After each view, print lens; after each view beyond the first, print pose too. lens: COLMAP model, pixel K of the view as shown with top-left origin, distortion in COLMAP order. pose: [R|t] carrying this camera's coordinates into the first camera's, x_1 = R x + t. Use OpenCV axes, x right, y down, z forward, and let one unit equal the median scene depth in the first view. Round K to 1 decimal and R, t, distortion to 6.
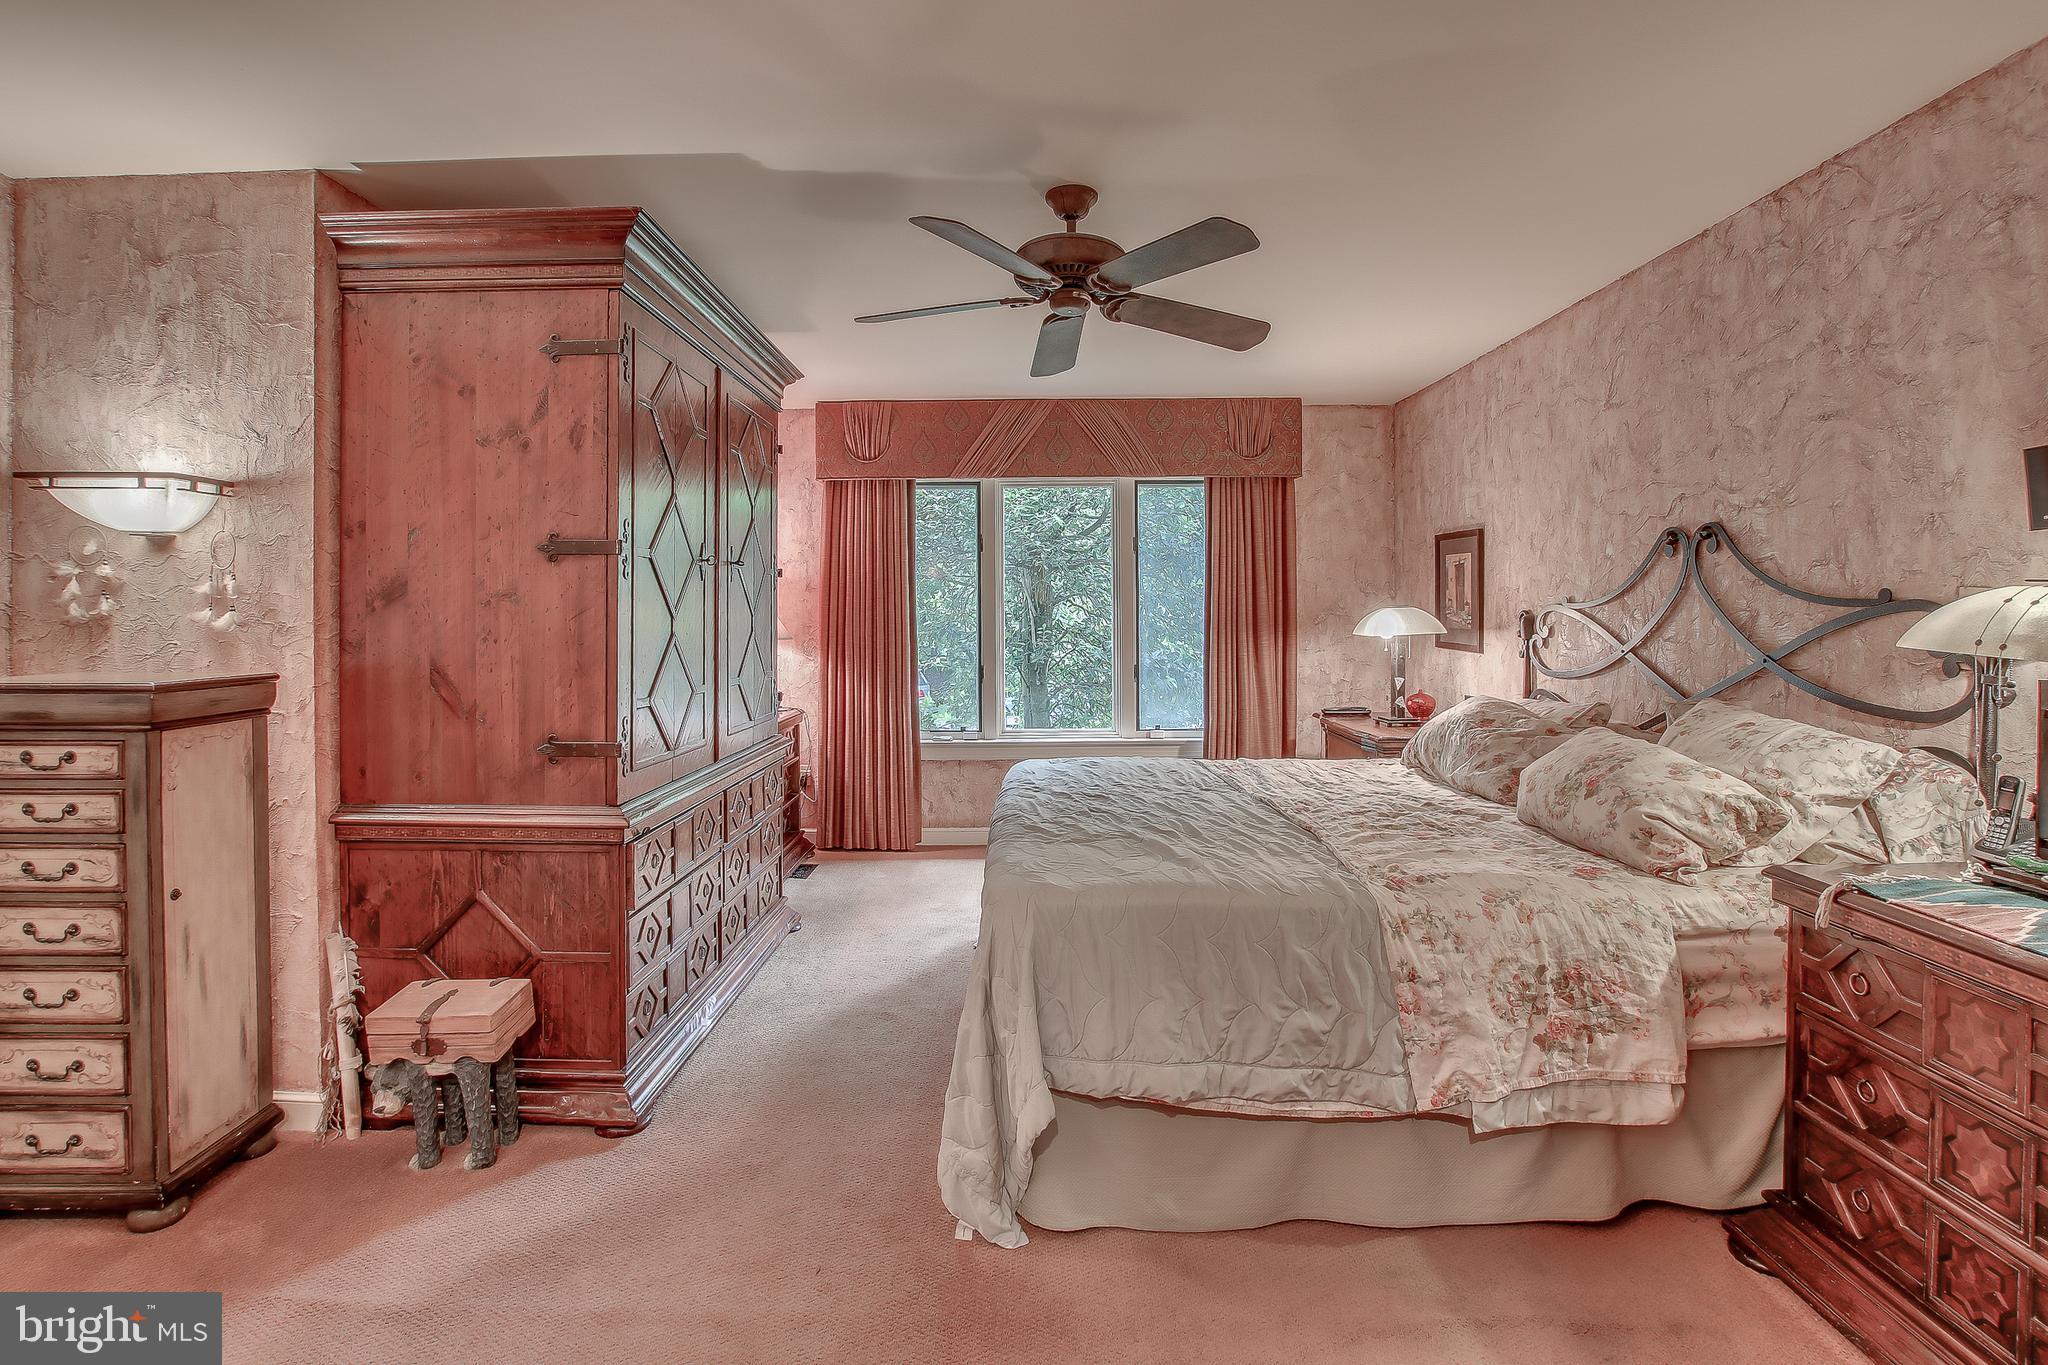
lens RADIAL K [[989.5, 0, 1024.4], [0, 989.5, 625.7], [0, 0, 1]] dist [-0.038102, 0.006557]
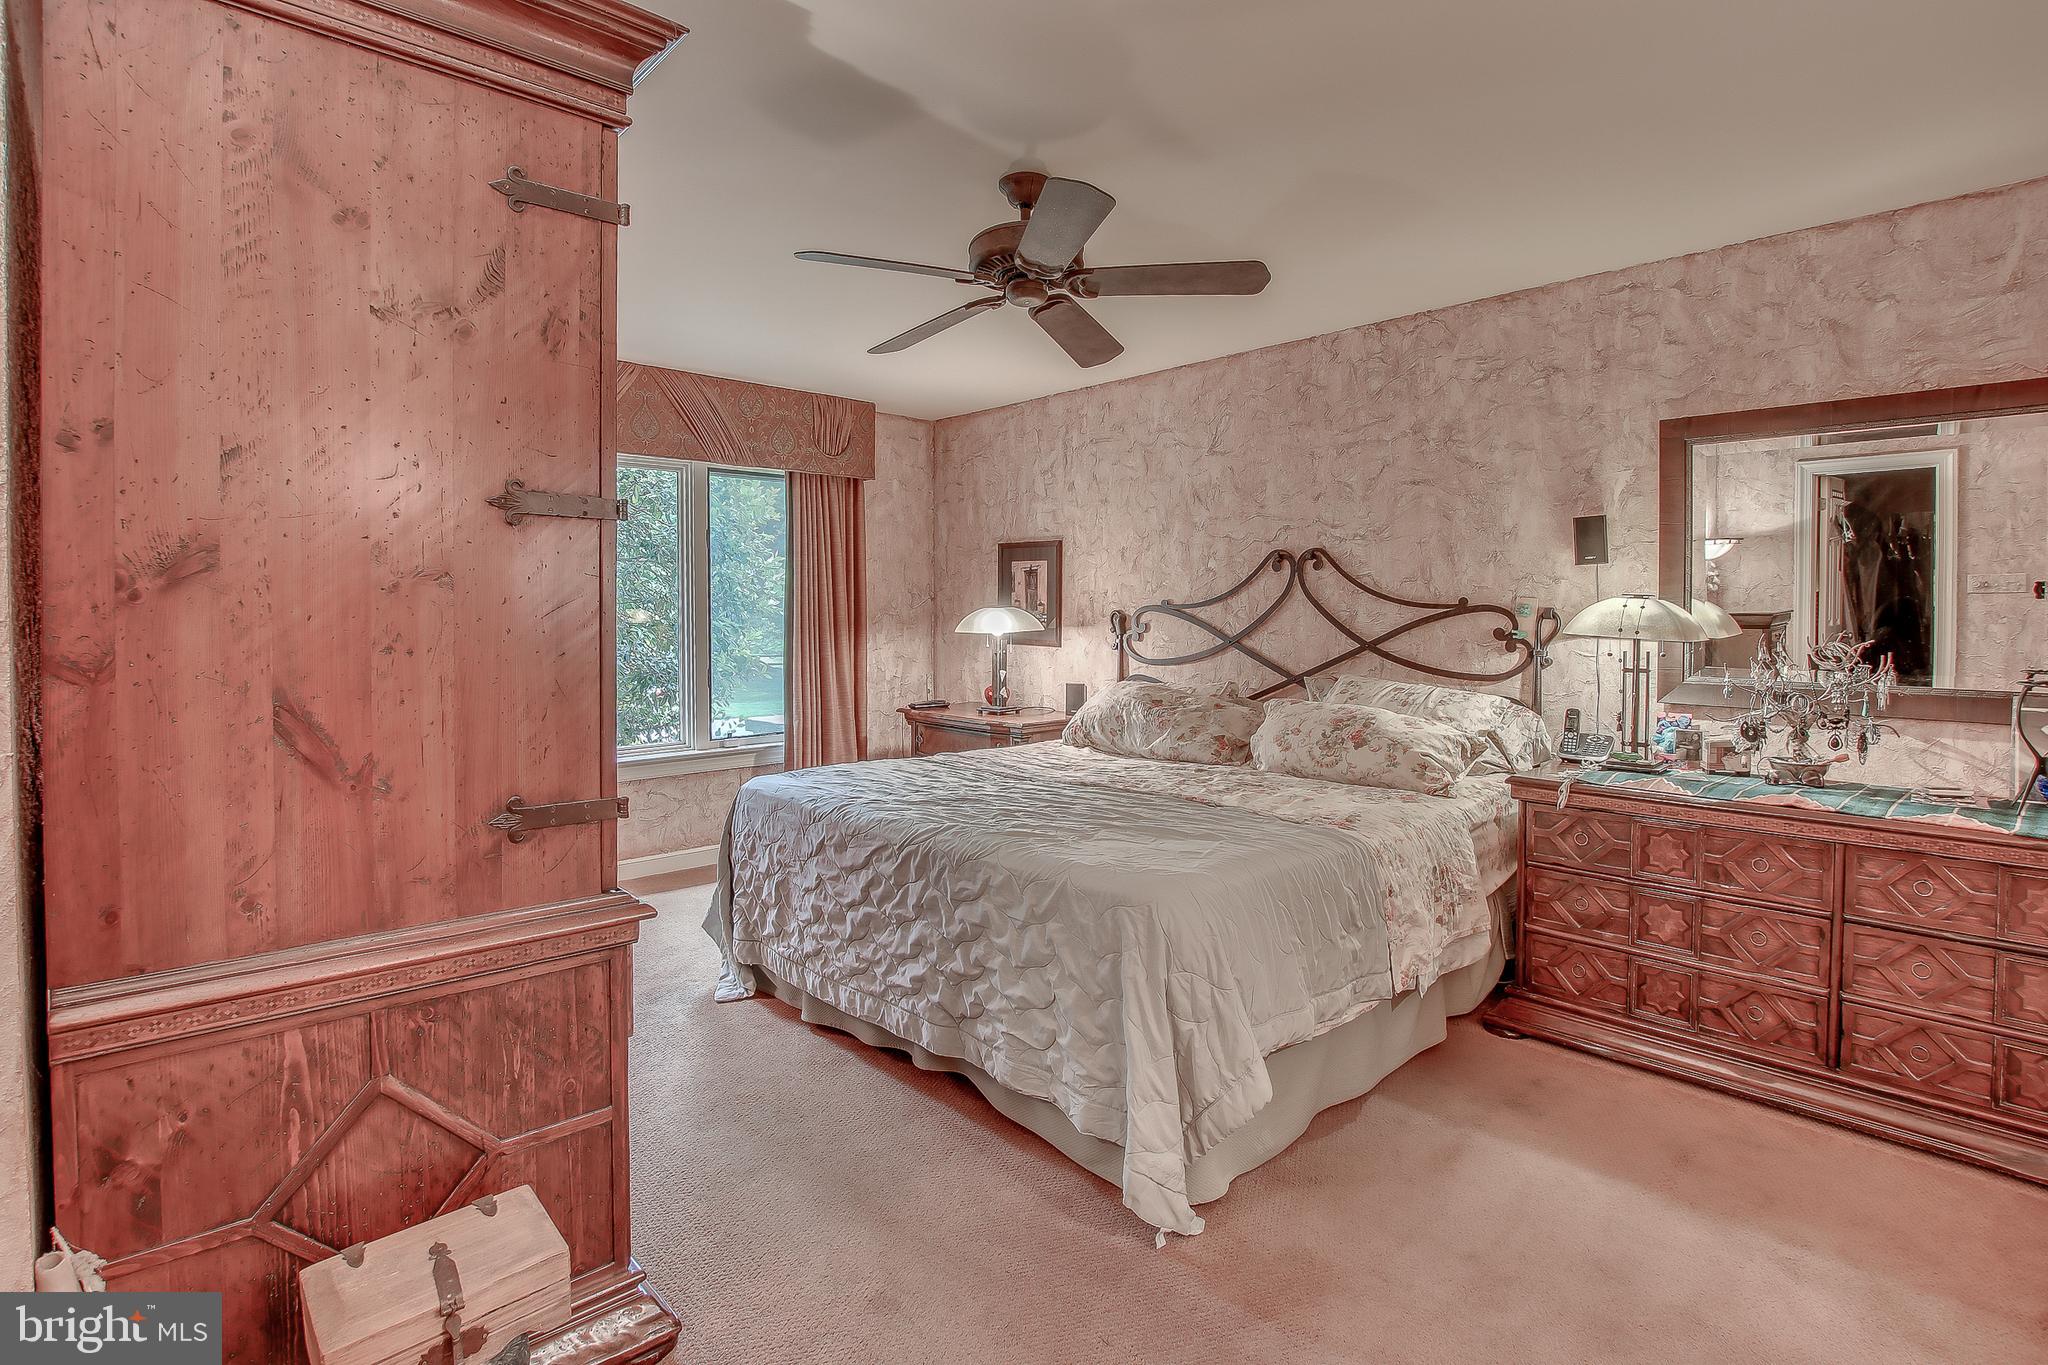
lens RADIAL K [[986.4, 0, 1022.0], [0, 986.4, 633.0], [0, 0, 1]] dist [-0.035250, 0.000518]
pose [[0.726752, -0.010181, 0.686825, -0.631095], [0.005514, 0.999944, 0.008989, 0.000823], [-0.686878, -0.002746, 0.726767, 0.293957]]
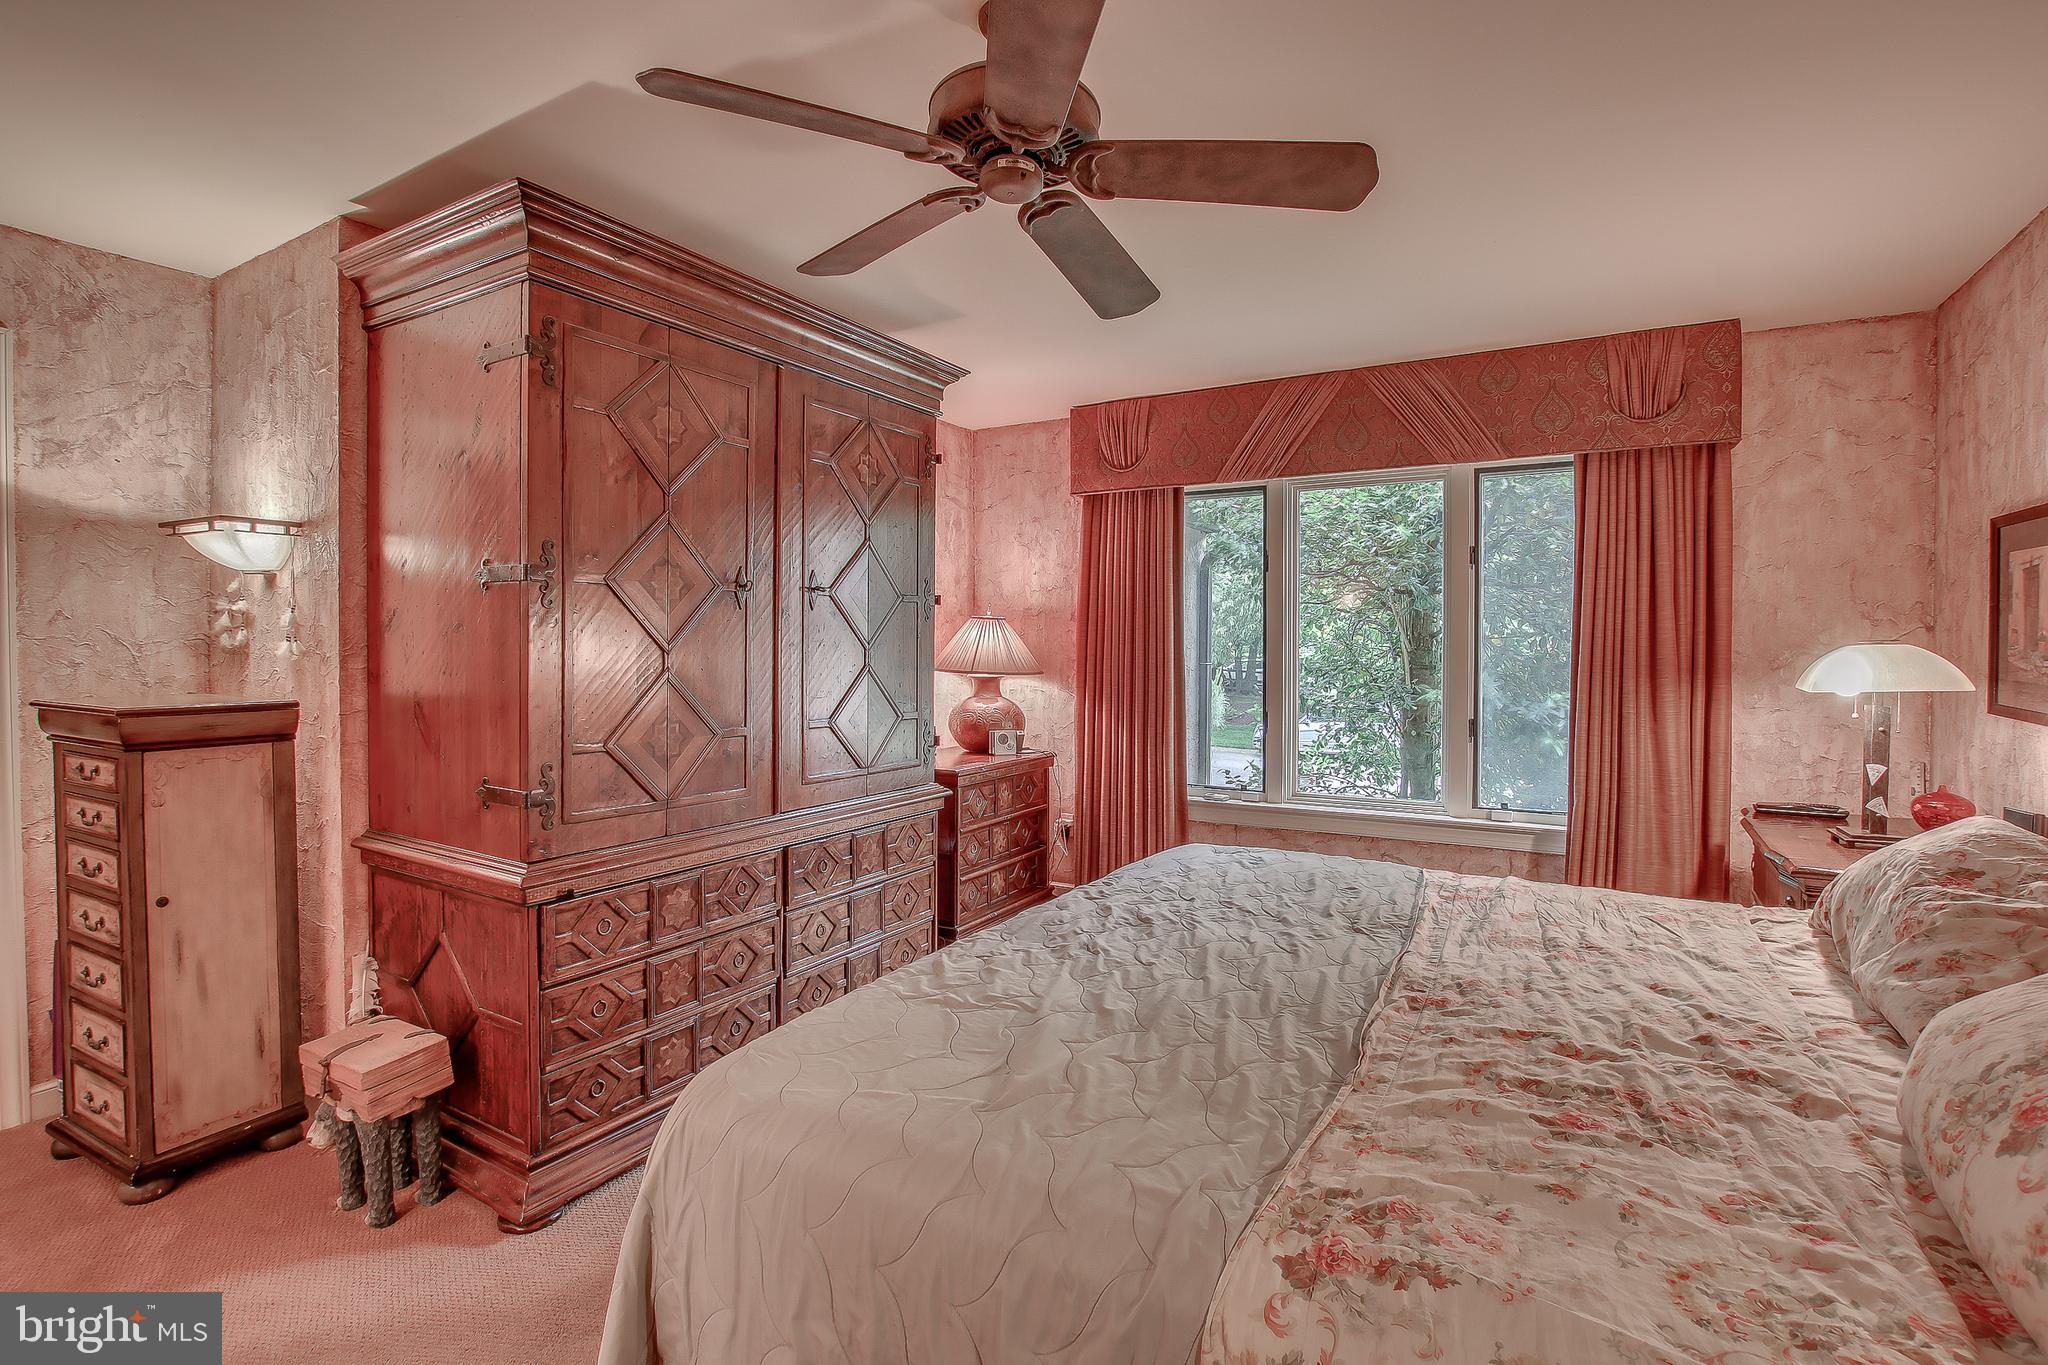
lens RADIAL K [[968.6, 0, 1015.6], [0, 968.6, 670.4], [0, 0, 1]] dist [-0.030327, 0.001213]
pose [[0.863309, 0.020550, -0.504257, 0.377704], [-0.012868, 0.999742, 0.018711, -0.012083], [0.504512, -0.009664, 0.863351, 0.441445]]
